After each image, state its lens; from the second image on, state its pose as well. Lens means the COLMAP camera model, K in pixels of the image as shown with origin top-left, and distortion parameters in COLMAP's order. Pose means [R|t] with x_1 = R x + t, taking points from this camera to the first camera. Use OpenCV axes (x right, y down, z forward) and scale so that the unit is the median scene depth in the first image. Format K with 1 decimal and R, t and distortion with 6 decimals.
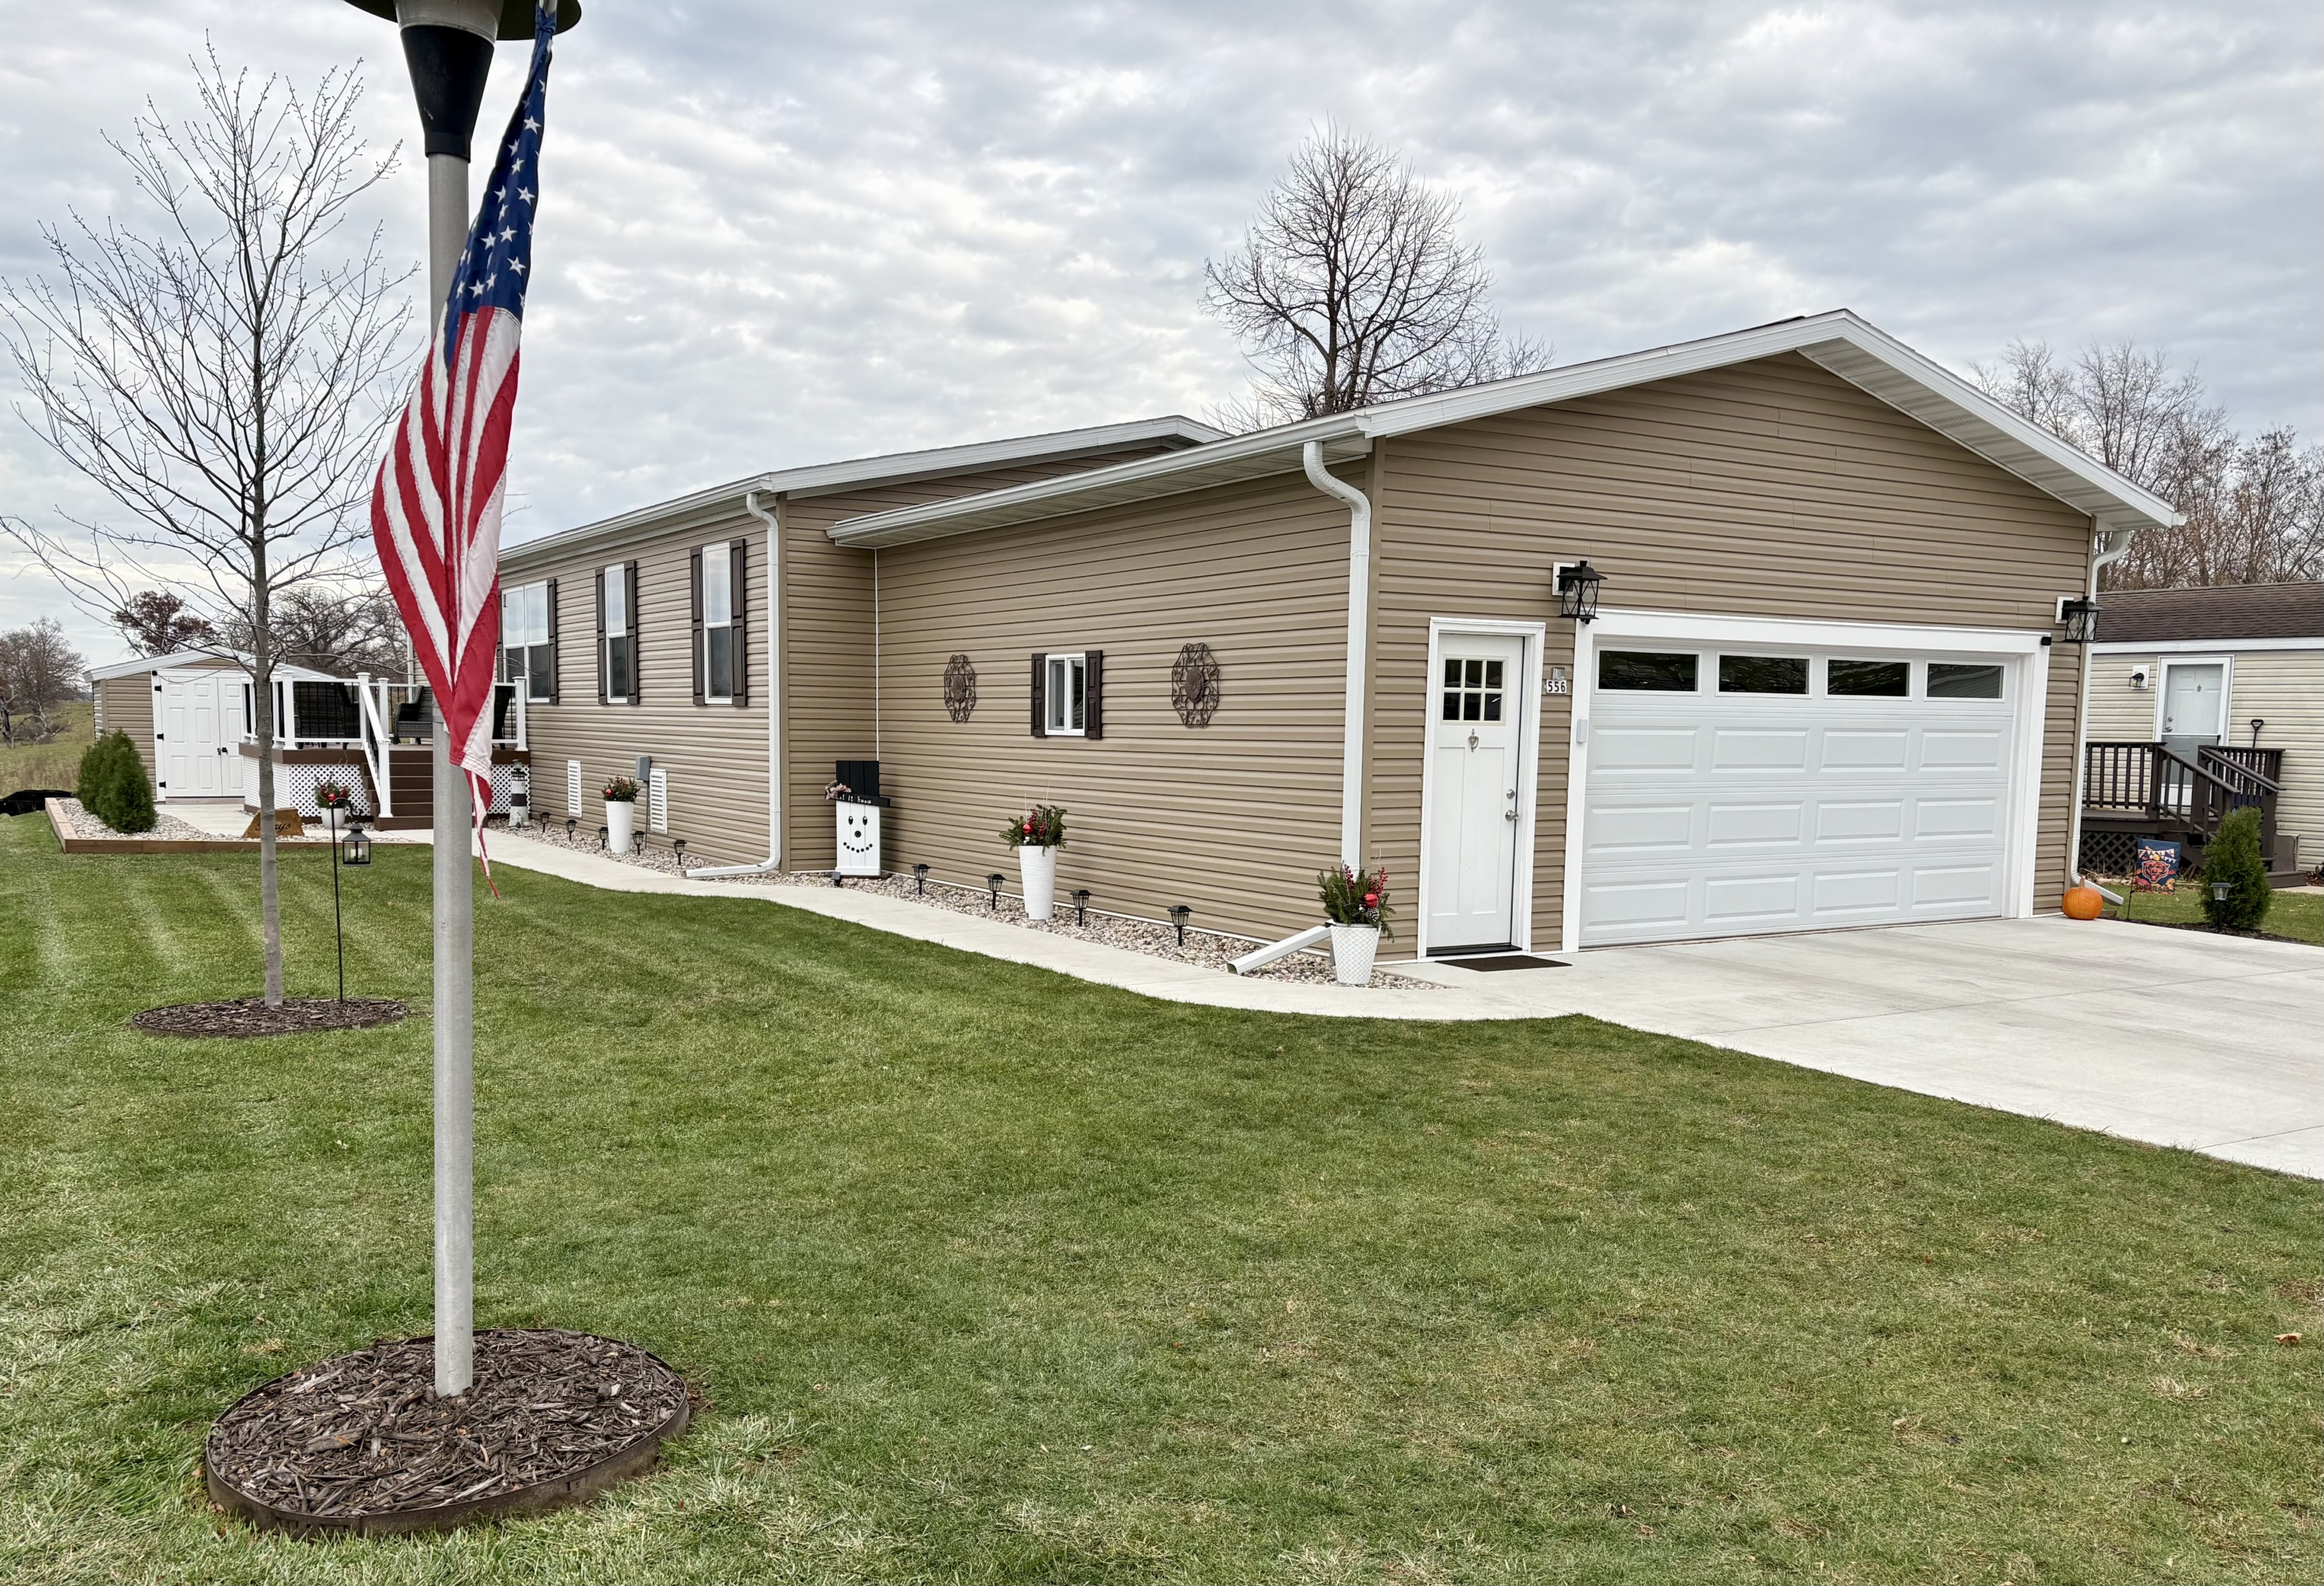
lens RADIAL K [[1891.0, 0, 1162.0], [0, 1891.0, 793.0], [0, 0, 1]] dist [-0.003129, -0.002544]
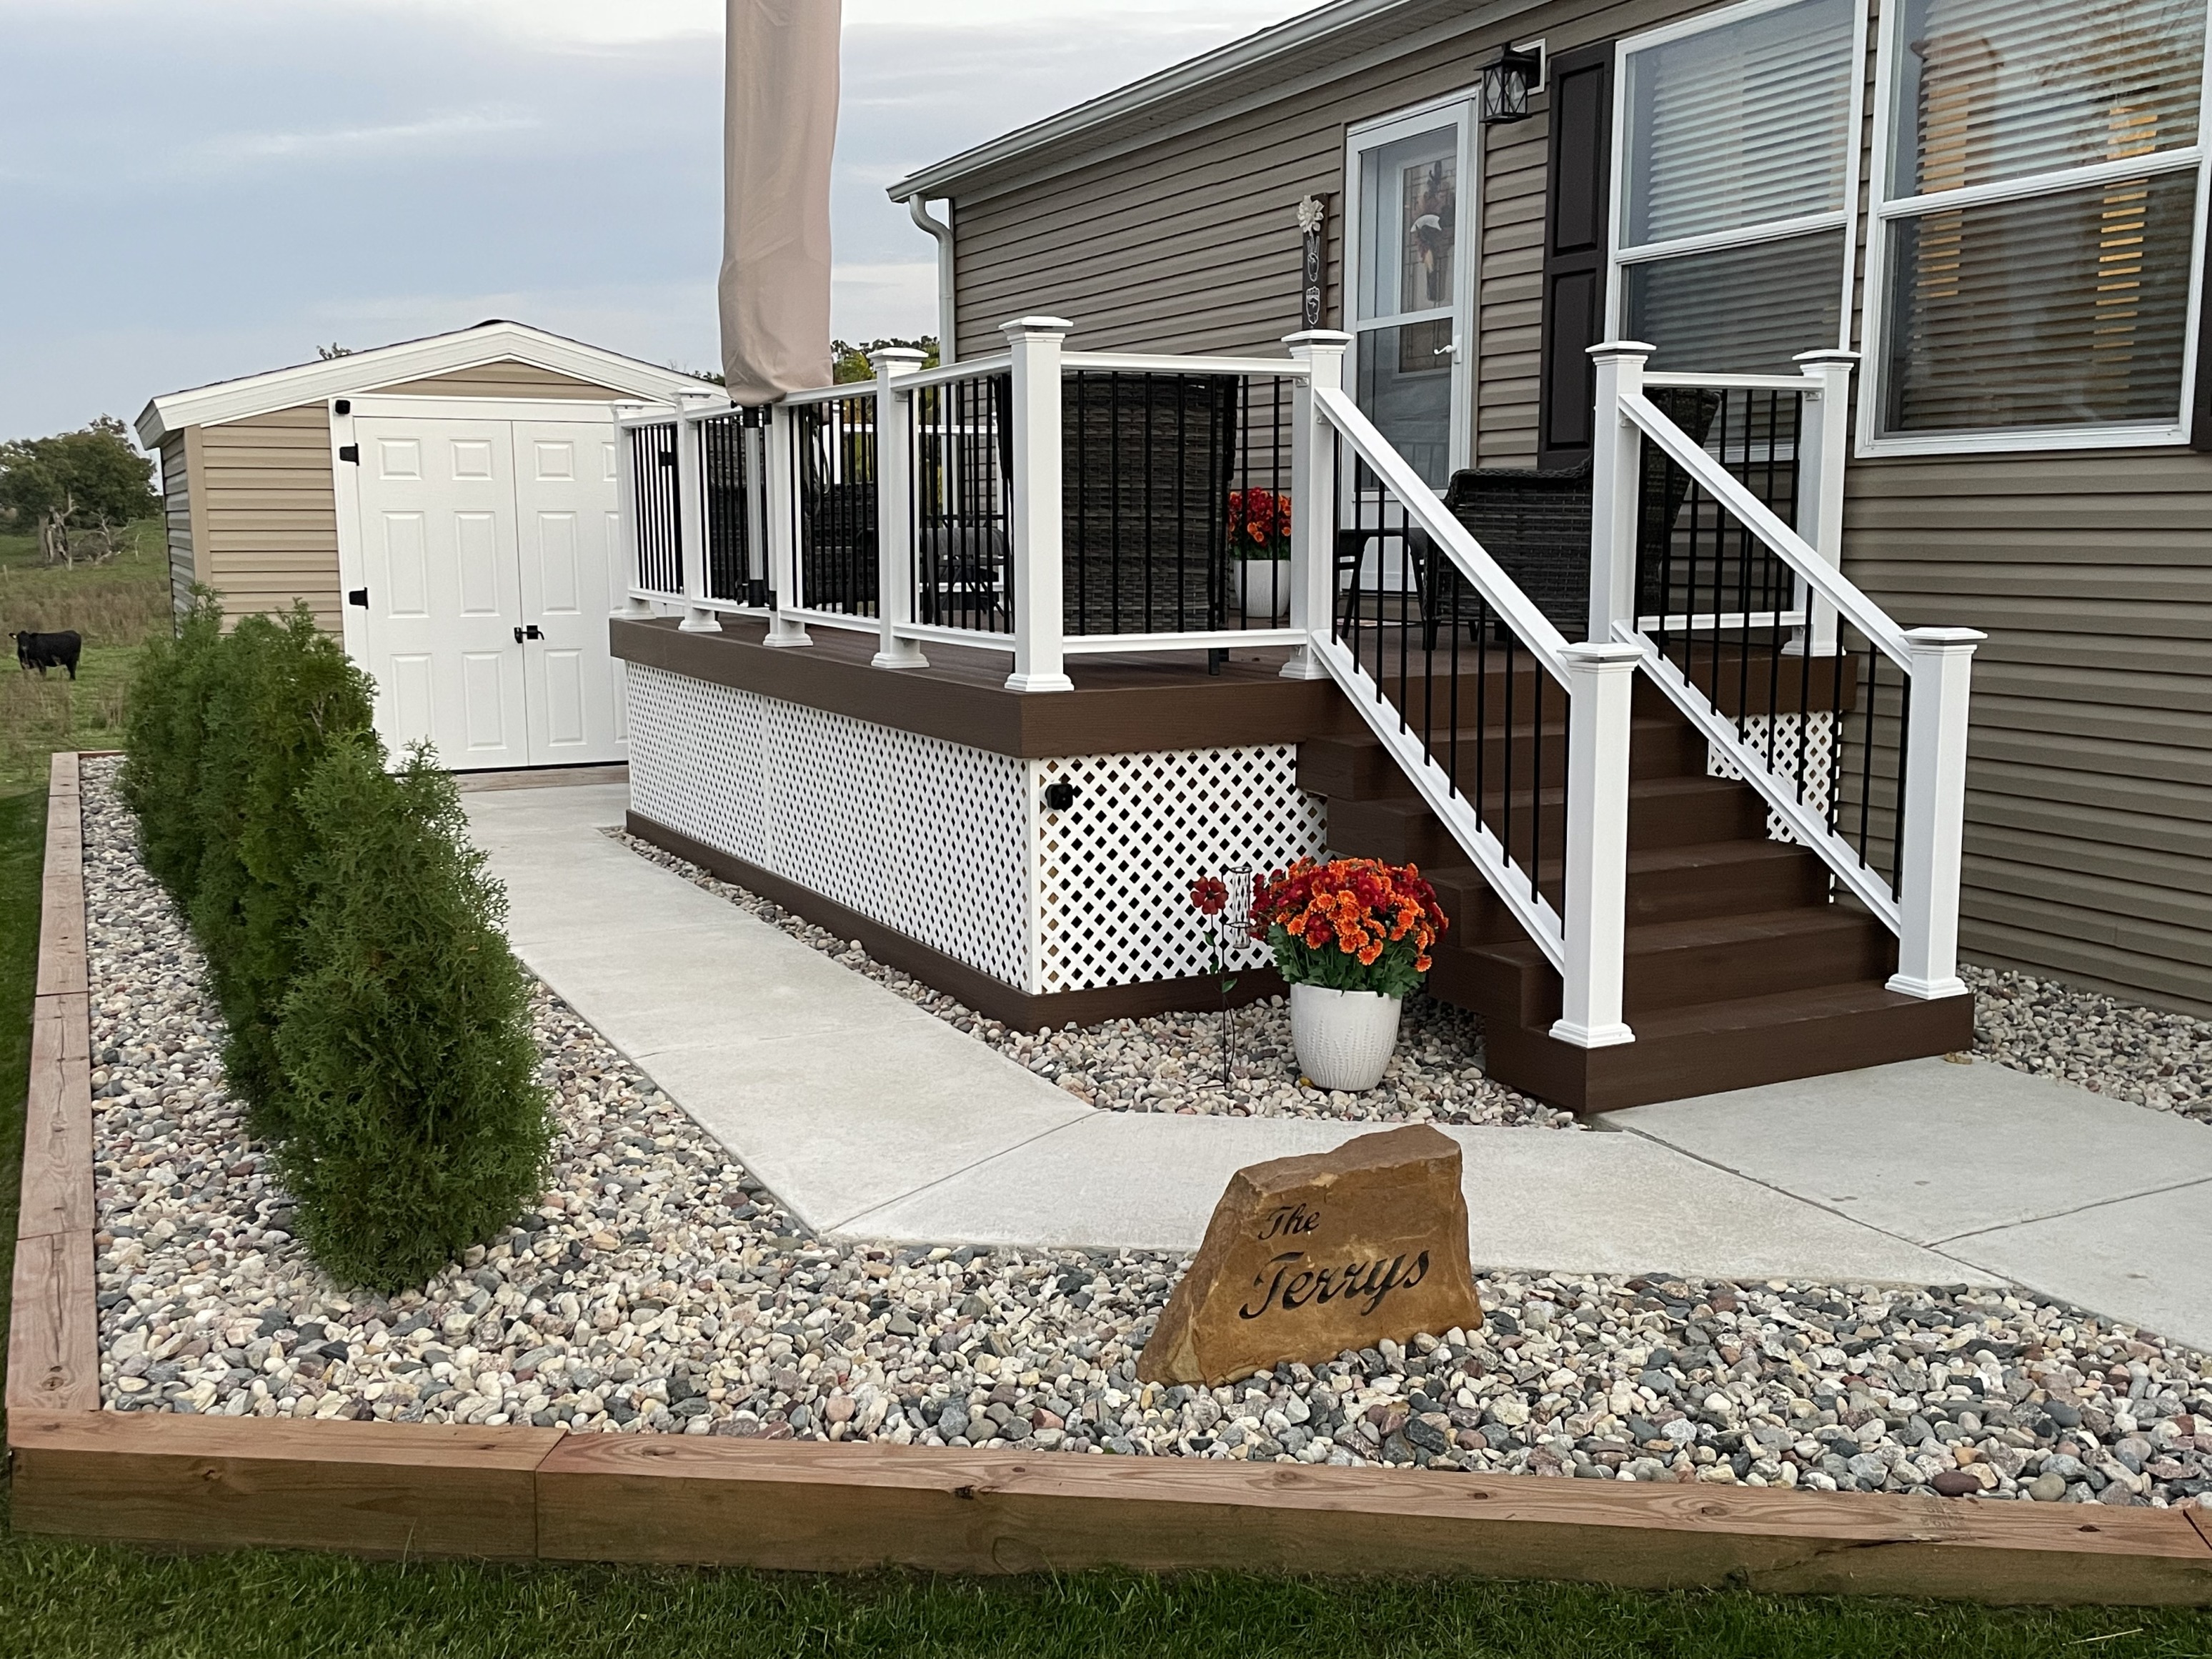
lens RADIAL K [[2047.0, 0, 1106.0], [0, 2047.0, 829.5], [0, 0, 1]] dist [0.002275, 0.002613]
pose [[0.995845, -0.008061, -0.090707, -0.379295], [0.018592, 0.993091, 0.115862, -0.030100], [0.089147, -0.117067, 0.989115, 0.671405]]
